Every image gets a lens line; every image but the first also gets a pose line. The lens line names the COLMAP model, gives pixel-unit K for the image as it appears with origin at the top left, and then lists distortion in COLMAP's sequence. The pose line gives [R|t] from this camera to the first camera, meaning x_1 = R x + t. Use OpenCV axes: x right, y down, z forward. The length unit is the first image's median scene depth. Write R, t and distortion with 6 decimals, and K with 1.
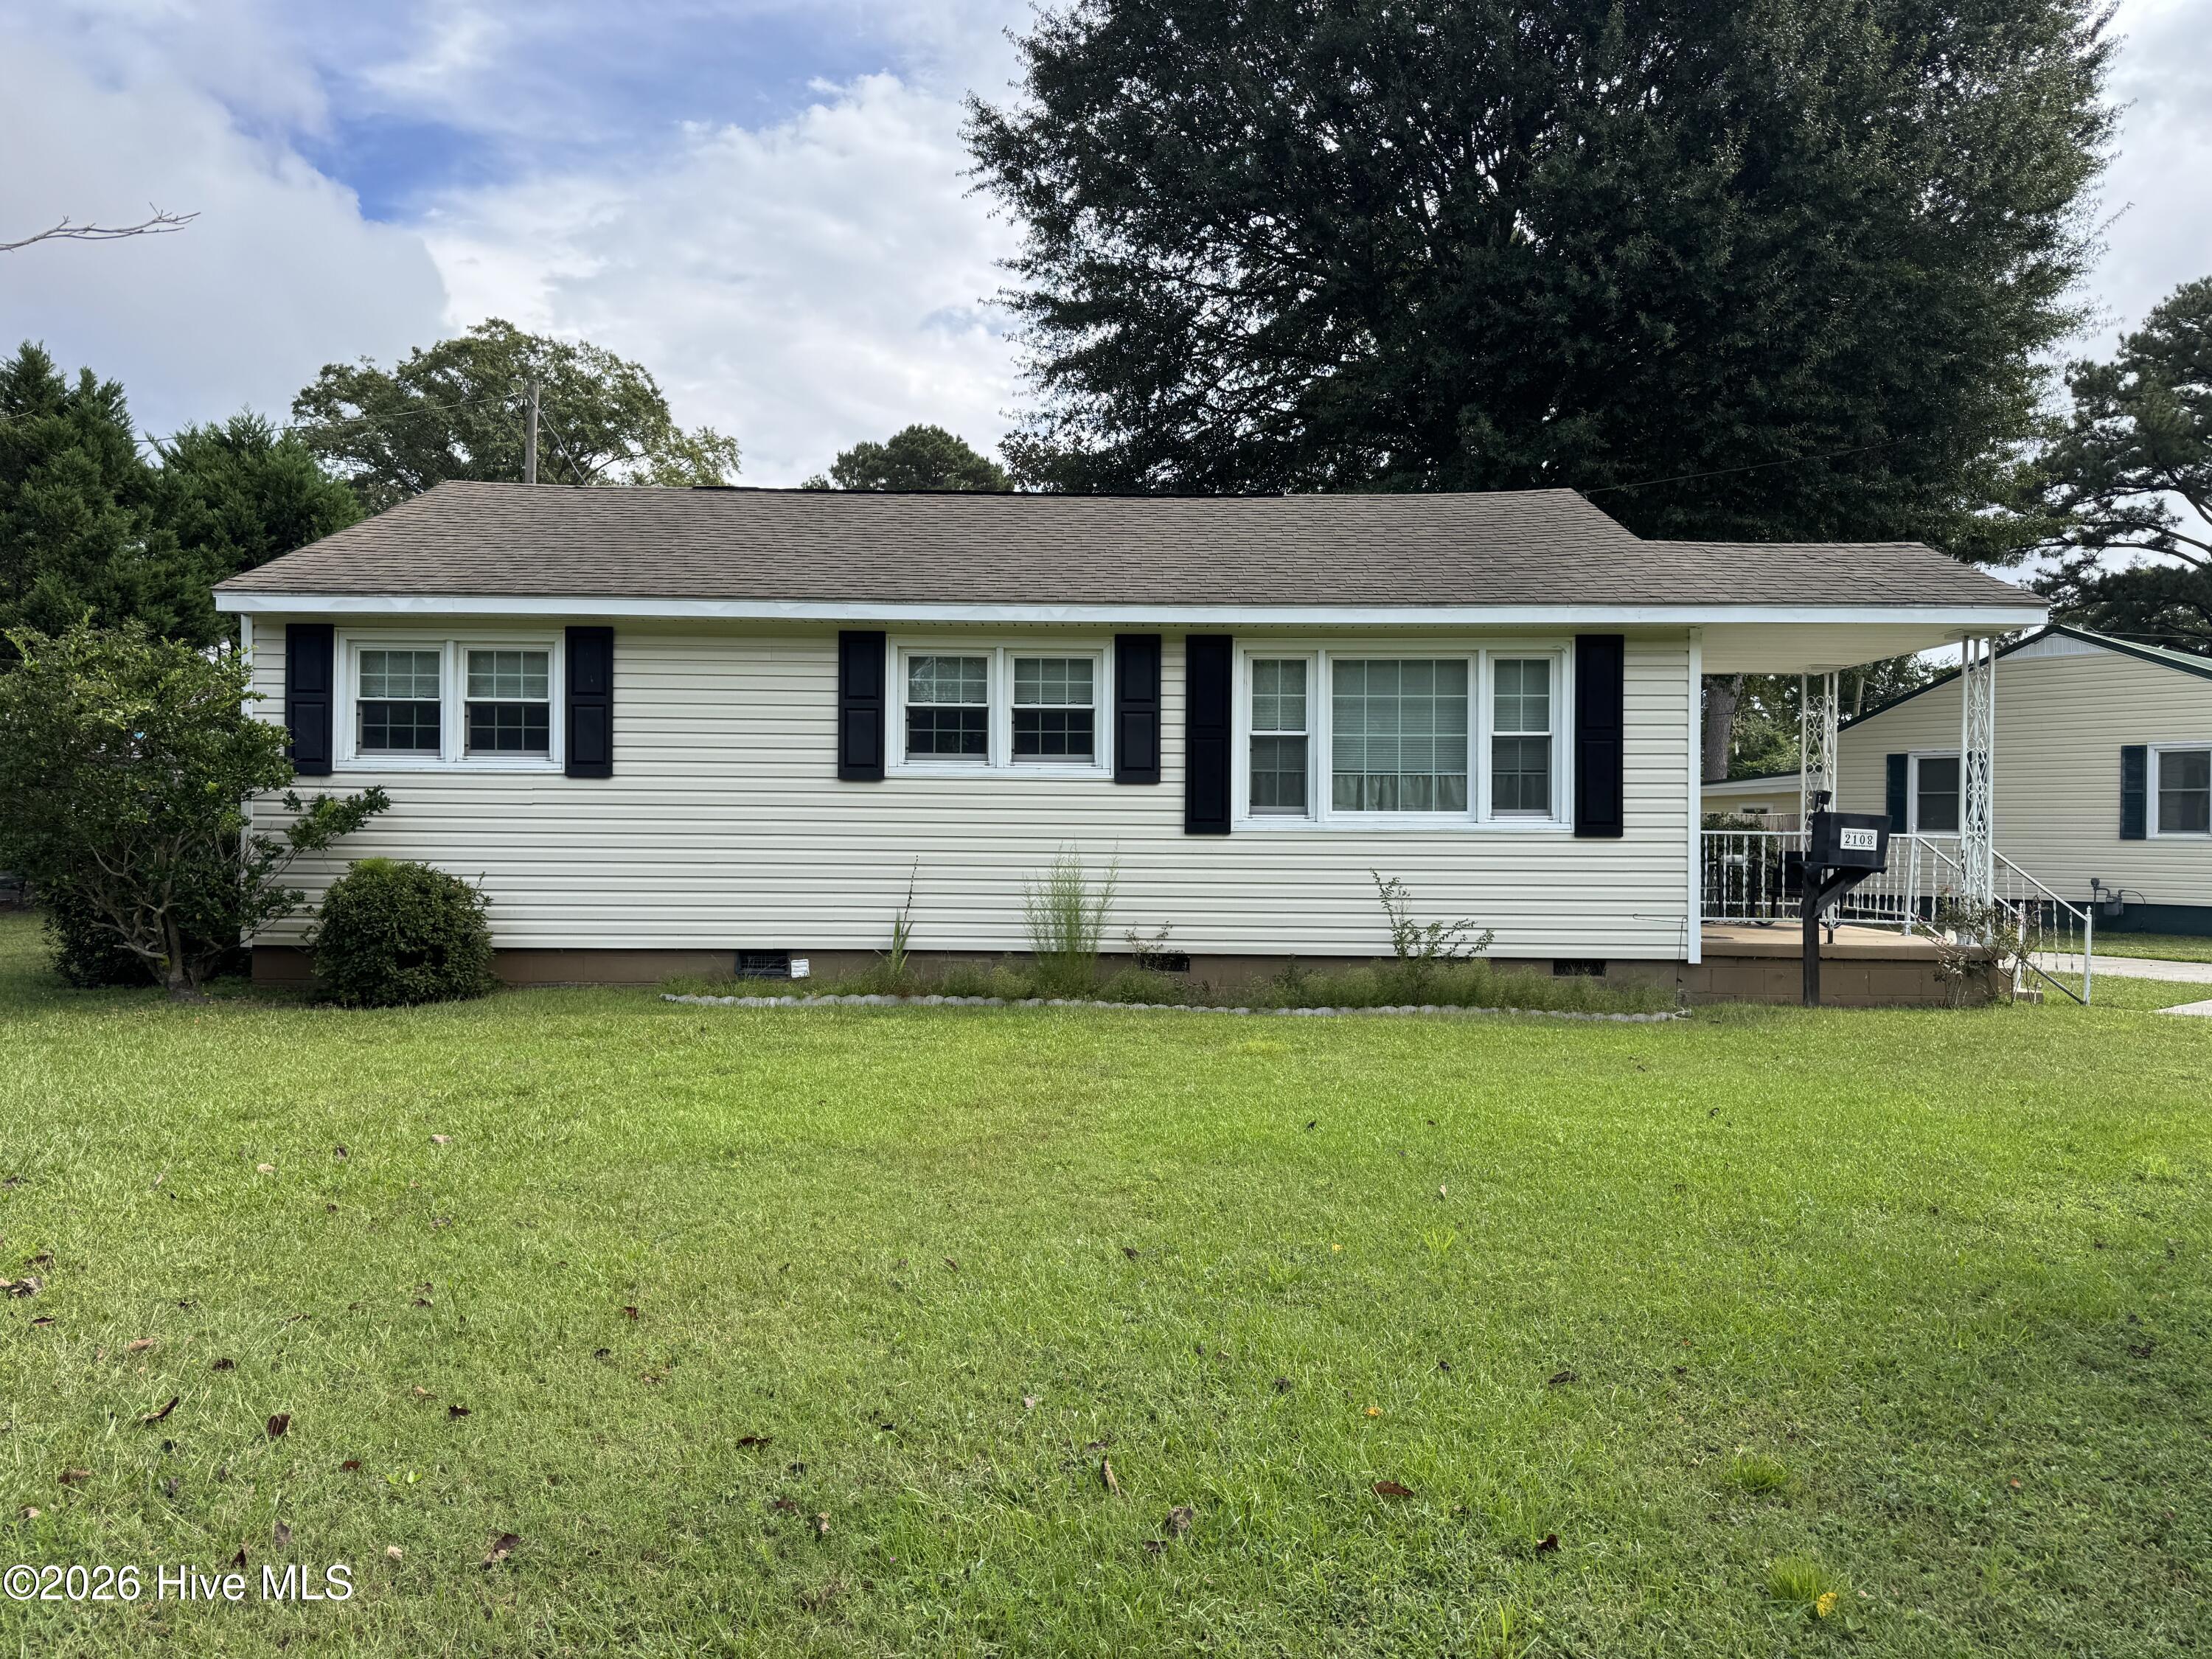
lens RADIAL K [[1572.2, 0, 1067.0], [0, 1572.2, 819.7], [0, 0, 1]] dist [0.056038, -0.066773]
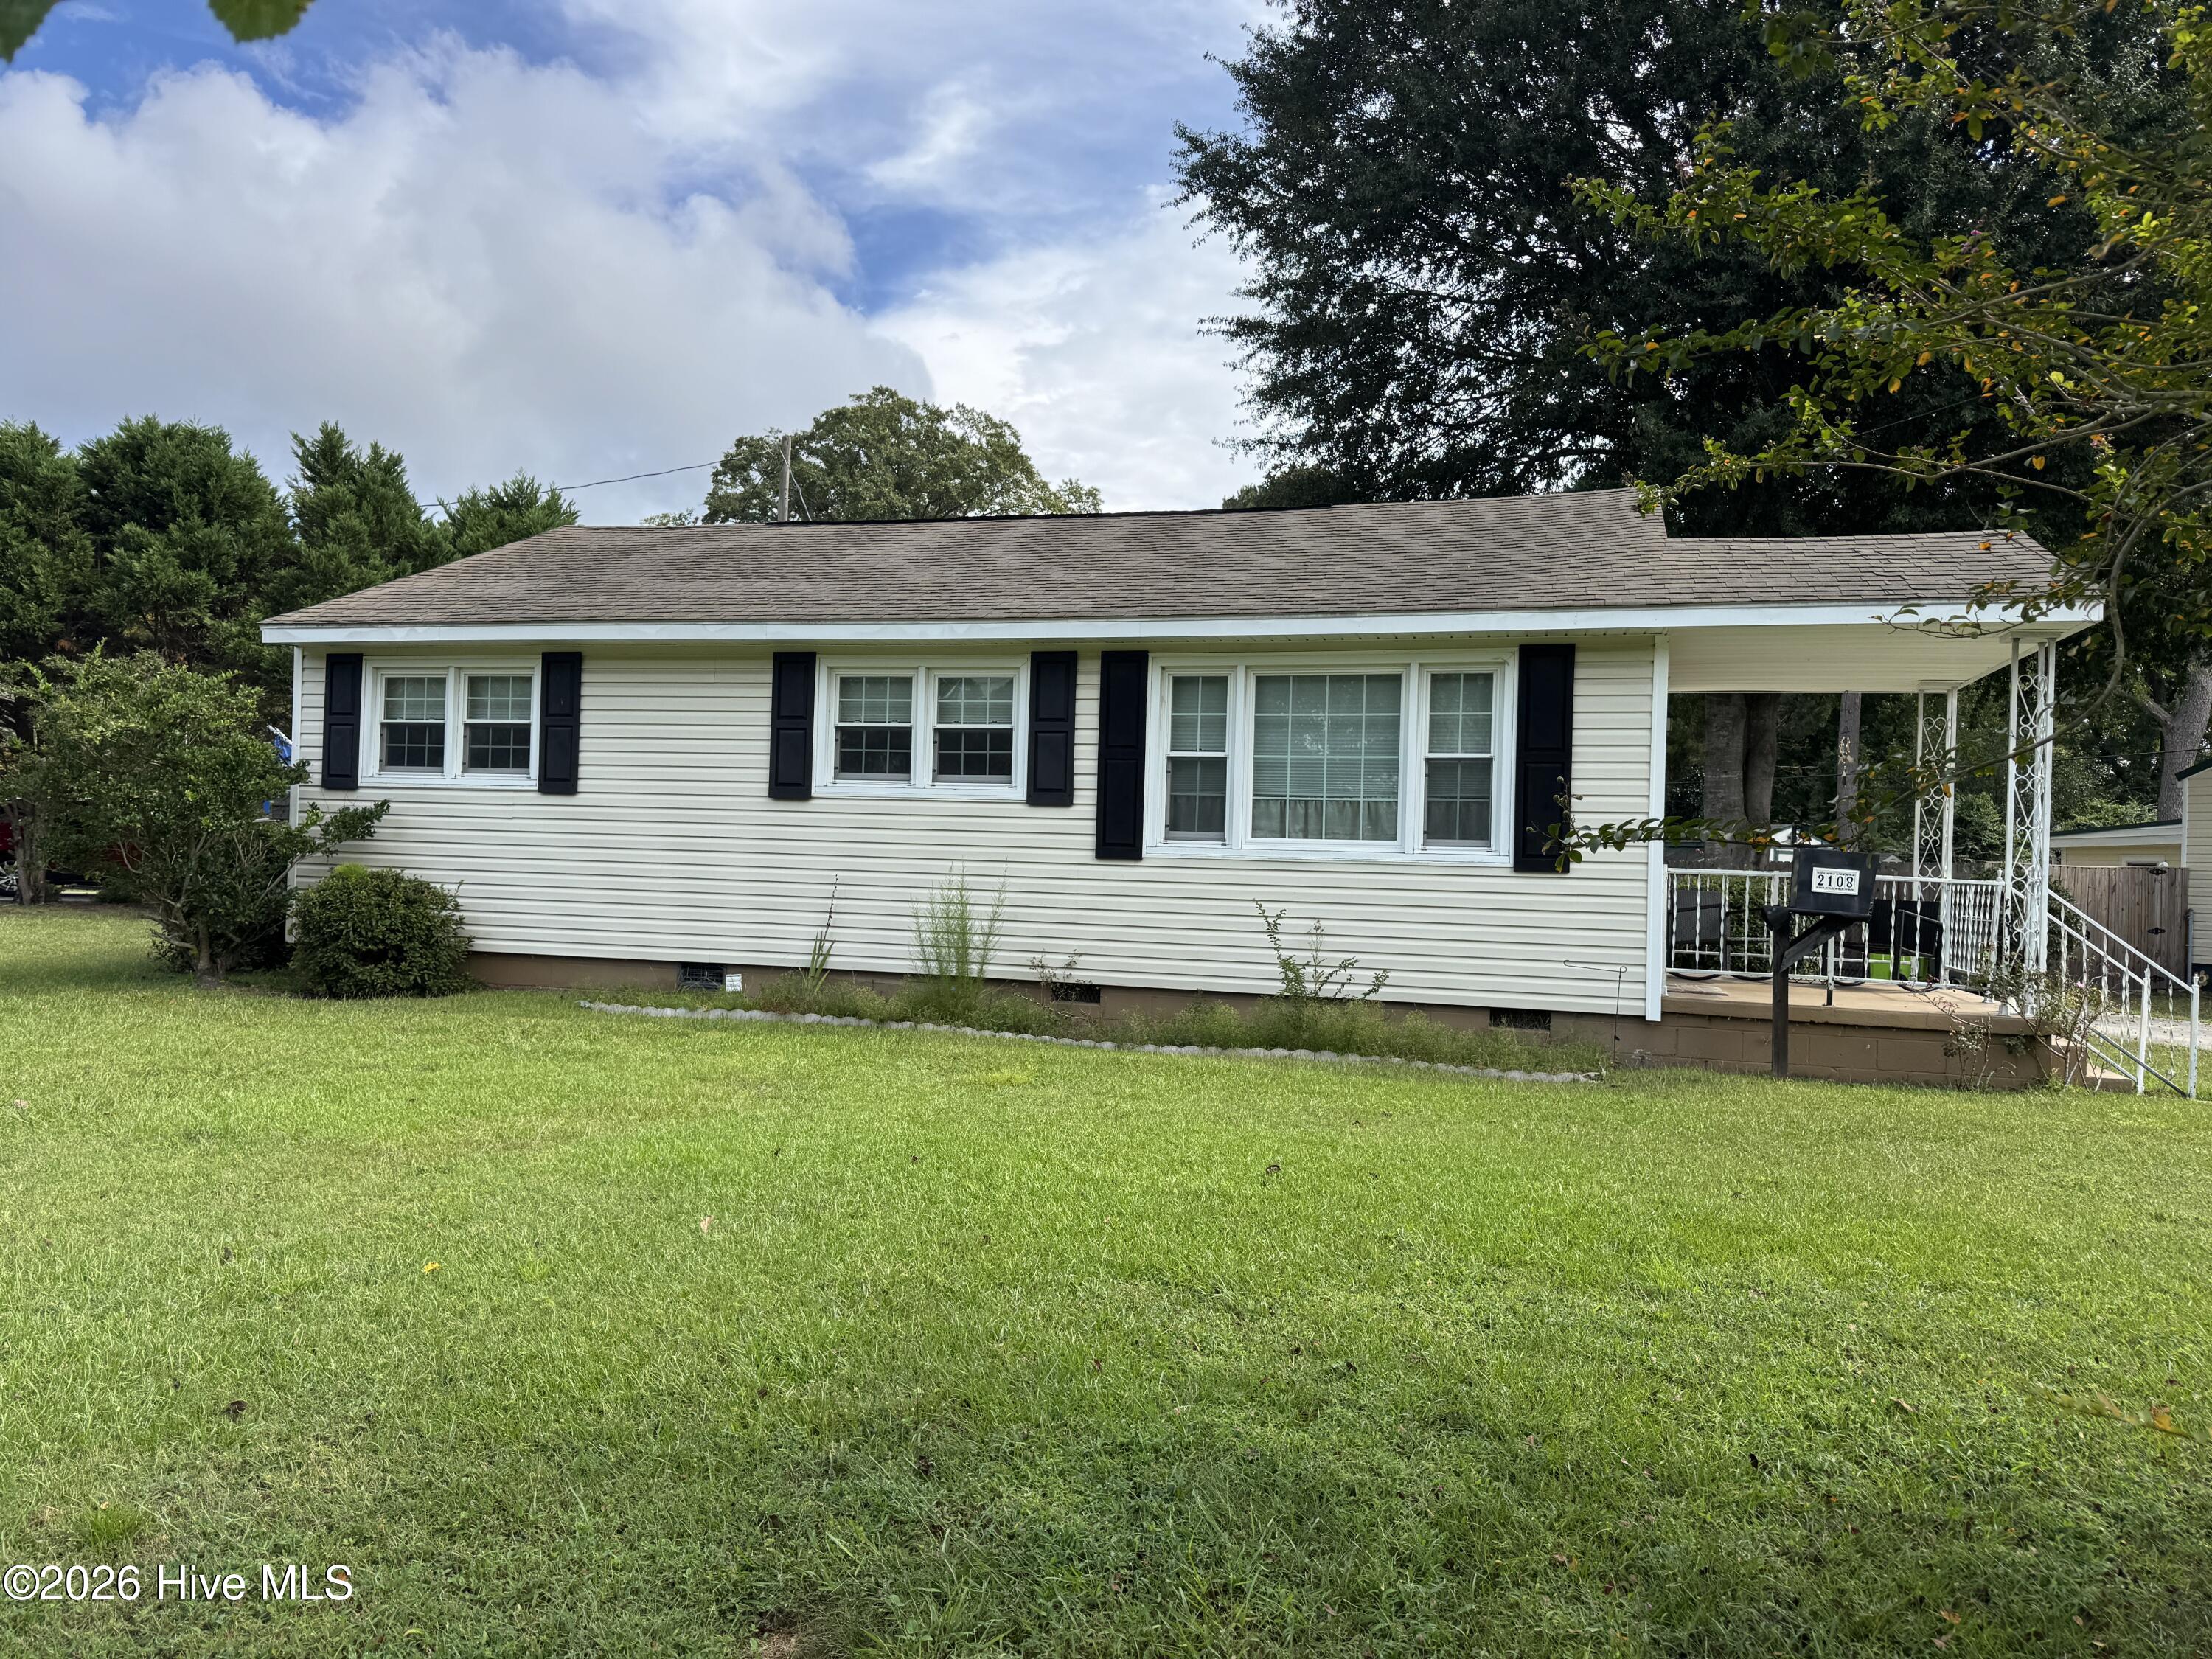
lens RADIAL K [[1572.2, 0, 1101.1], [0, 1572.2, 836.4], [0, 0, 1]] dist [0.056038, -0.066773]
pose [[0.960504, 0.017270, -0.277731, 0.342727], [-0.022501, 0.999624, -0.015656, 0.010185], [0.277356, 0.021287, 0.960531, 0.081834]]
